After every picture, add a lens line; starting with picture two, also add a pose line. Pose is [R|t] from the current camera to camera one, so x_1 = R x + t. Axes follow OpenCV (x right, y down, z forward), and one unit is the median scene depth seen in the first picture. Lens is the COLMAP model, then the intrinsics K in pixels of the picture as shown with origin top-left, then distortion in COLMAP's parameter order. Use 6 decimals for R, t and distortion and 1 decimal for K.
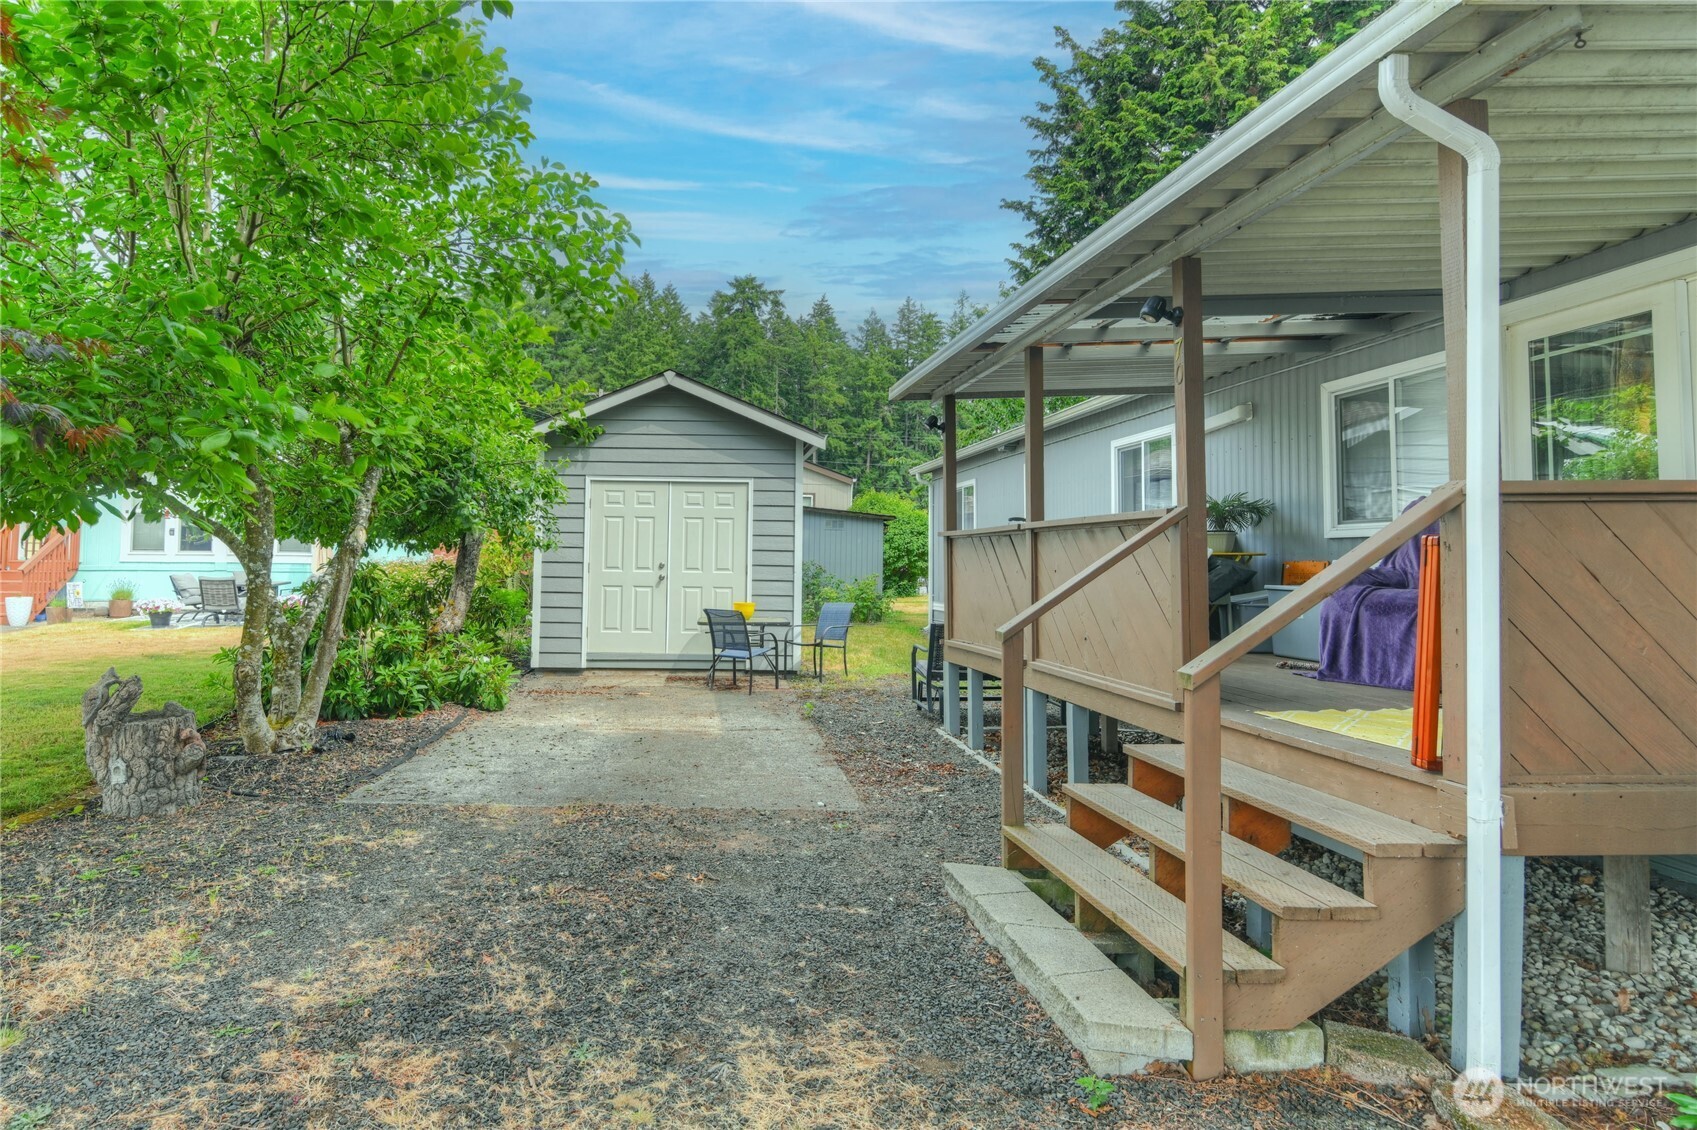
lens RADIAL K [[942.6, 0, 708.0], [0, 942.6, 515.8], [0, 0, 1]] dist [-0.003022, -0.000714]
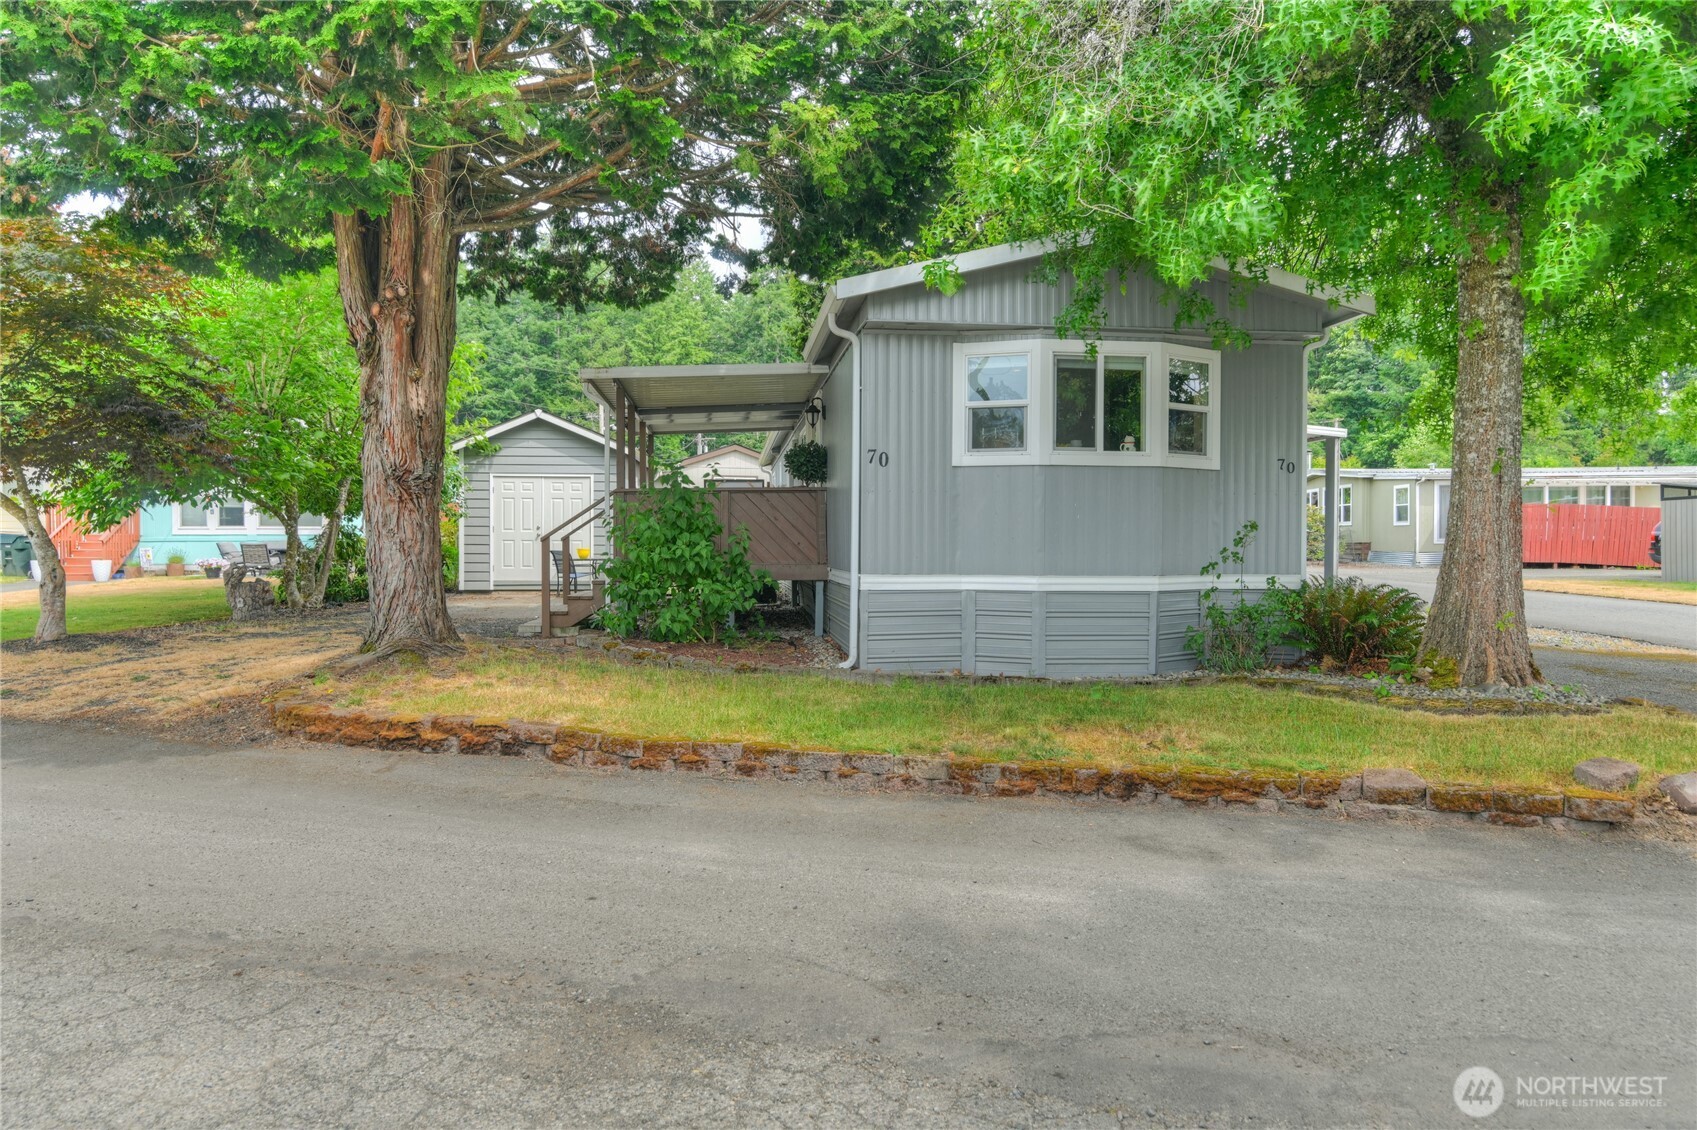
lens RADIAL K [[1062.0, 0, 846.9], [0, 1062.0, 574.9], [0, 0, 1]] dist [0.002051, 0.001391]
pose [[0.998432, -0.010916, 0.054912, 0.437998], [0.006729, 0.997095, 0.075869, -0.002599], [-0.055581, -0.075381, 0.995605, -1.002619]]
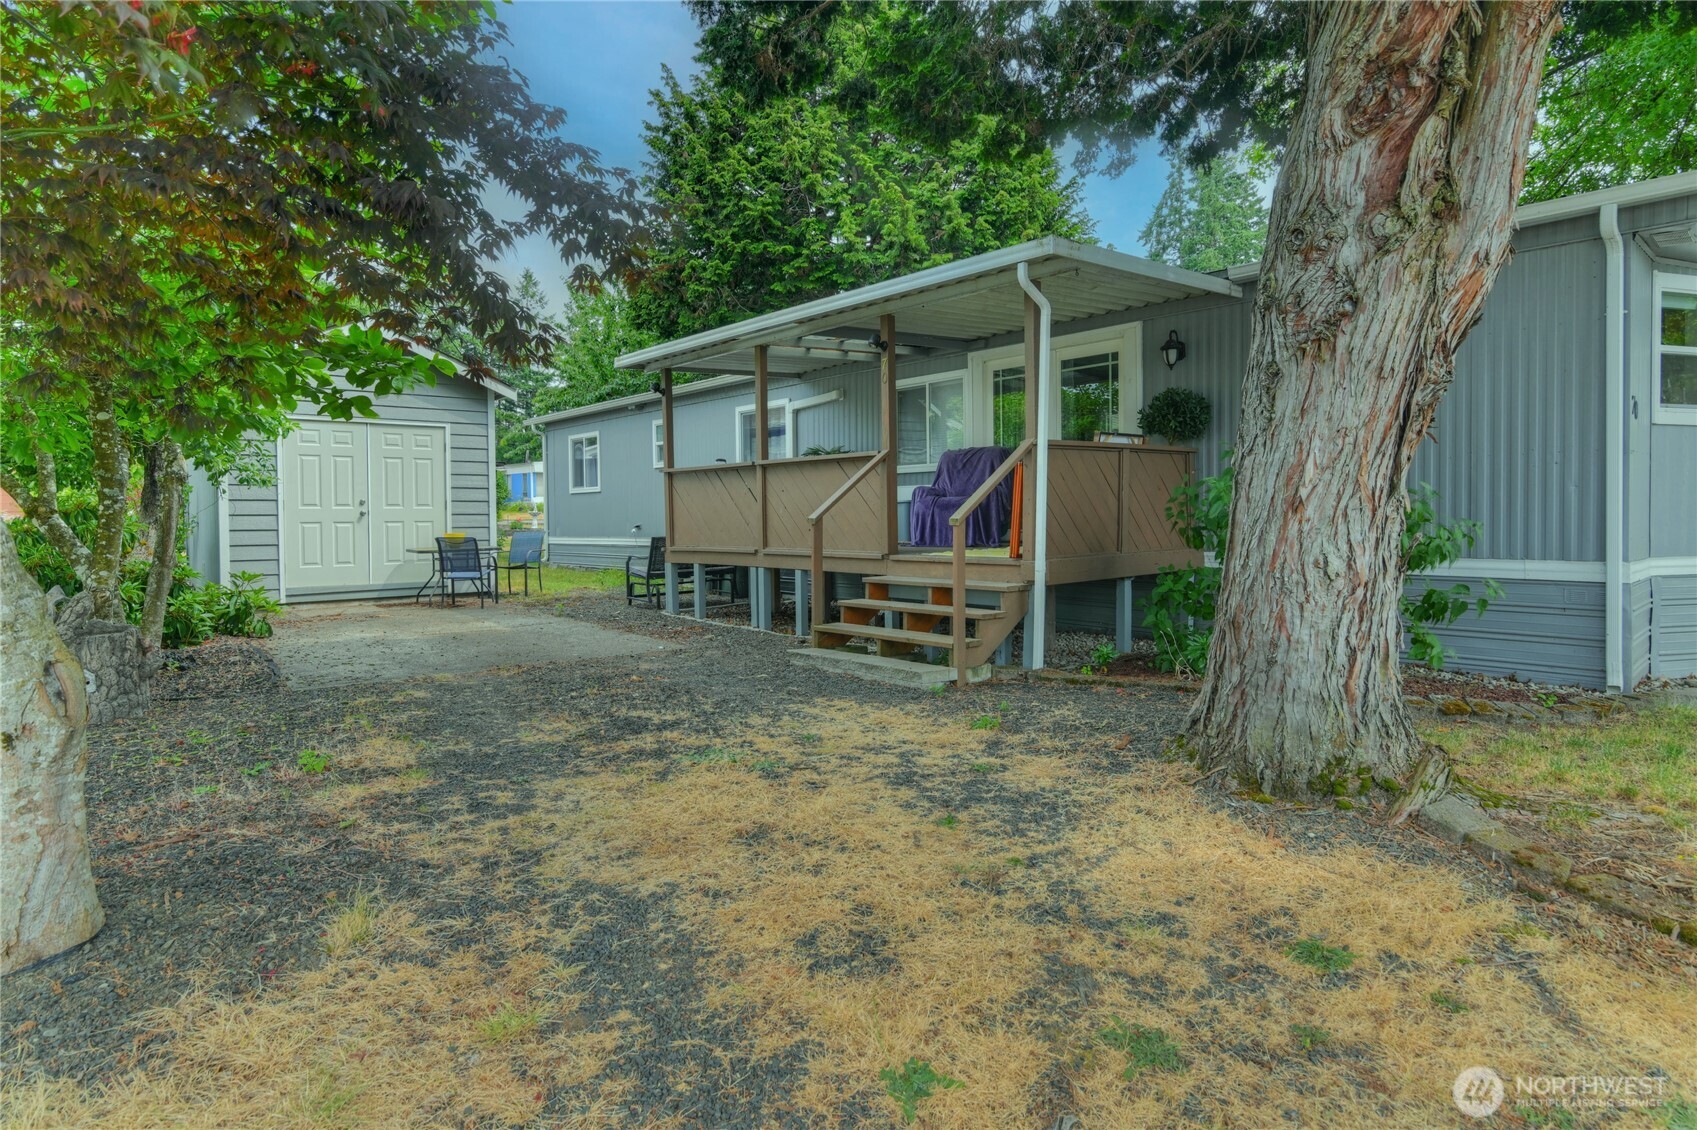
lens RADIAL K [[924.0, 0, 838.4], [0, 924.0, 537.7], [0, 0, 1]] dist [-0.000688, -0.000391]
pose [[0.777942, -0.035718, 0.627320, -0.324744], [-0.010462, 0.997508, 0.069770, 0.016291], [-0.628249, -0.060840, 0.775630, -0.167206]]
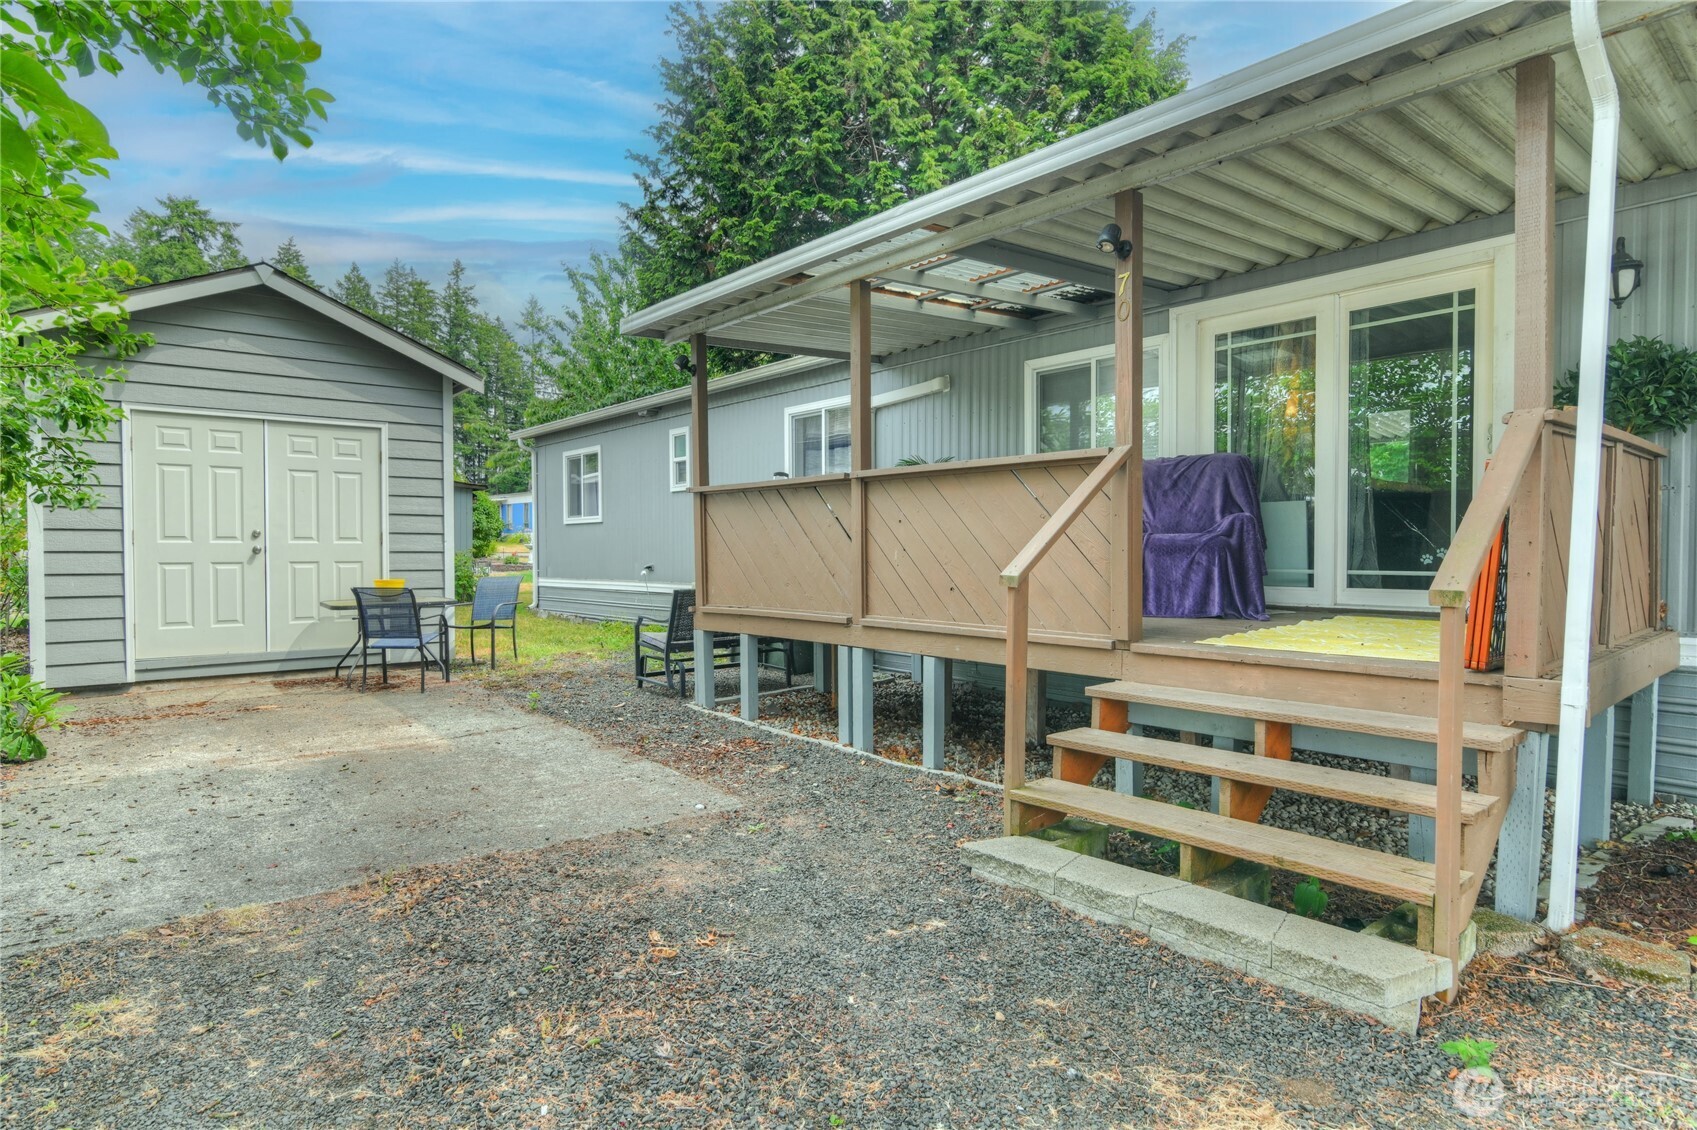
lens RADIAL K [[915.3, 0, 822.4], [0, 915.3, 574.5], [0, 0, 1]] dist [-0.003267, -0.001369]
pose [[0.791135, -0.031172, 0.610846, -0.154308], [-0.017888, 0.997094, 0.074051, 0.026843], [-0.611379, -0.069511, 0.788279, 0.188533]]
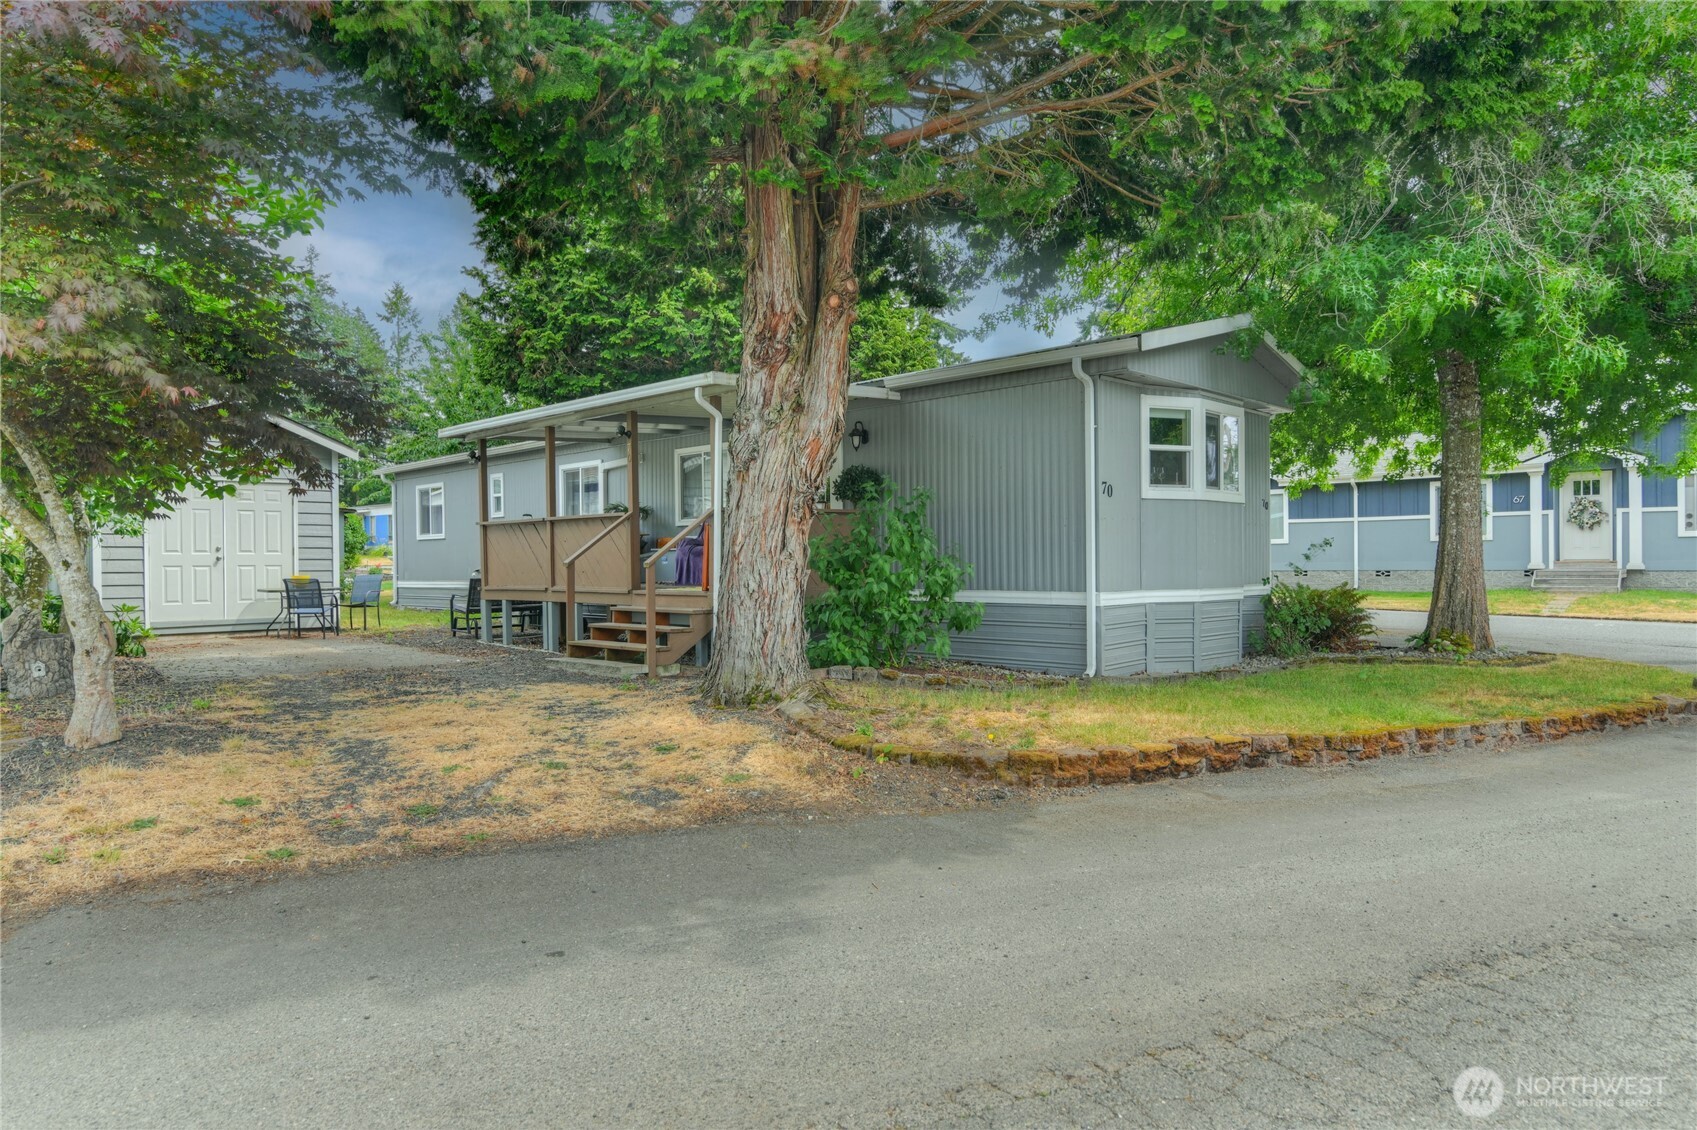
lens RADIAL K [[1062.0, 0, 846.9], [0, 1062.0, 574.9], [0, 0, 1]] dist [0.002051, 0.001391]
pose [[0.732069, -0.028181, 0.680647, -0.446621], [-0.014987, 0.998236, 0.057449, -0.006069], [-0.681065, -0.052258, 0.730355, -0.651691]]
